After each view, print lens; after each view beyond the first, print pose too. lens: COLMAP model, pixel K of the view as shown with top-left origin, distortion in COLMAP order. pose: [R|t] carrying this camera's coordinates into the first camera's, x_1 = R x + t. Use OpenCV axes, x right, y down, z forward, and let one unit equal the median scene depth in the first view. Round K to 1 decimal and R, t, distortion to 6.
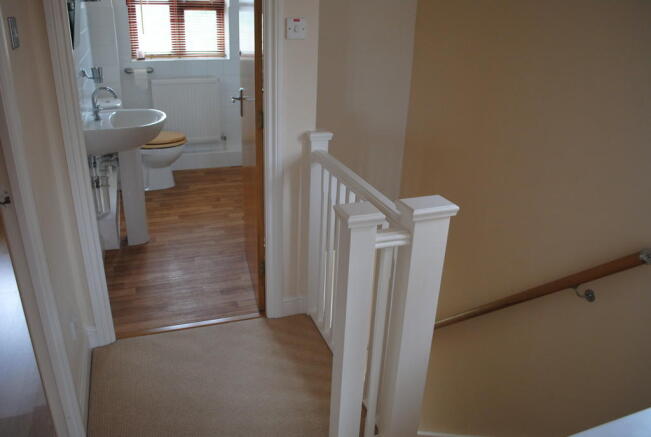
lens RADIAL K [[513.7, 0, 325.5], [0, 513.7, 218.5], [0, 0, 1]] dist [-0.005398, -0.003866]
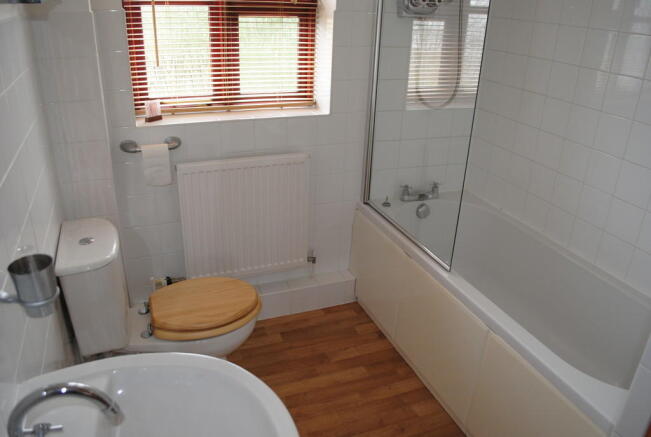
lens RADIAL K [[513.7, 0, 325.5], [0, 513.7, 218.5], [0, 0, 1]] dist [-0.005398, -0.003866]
pose [[0.999696, -0.013108, 0.020878, -0.205811], [0.012899, 0.999866, 0.010115, -0.215901], [-0.021008, -0.009842, 0.999731, 0.503432]]
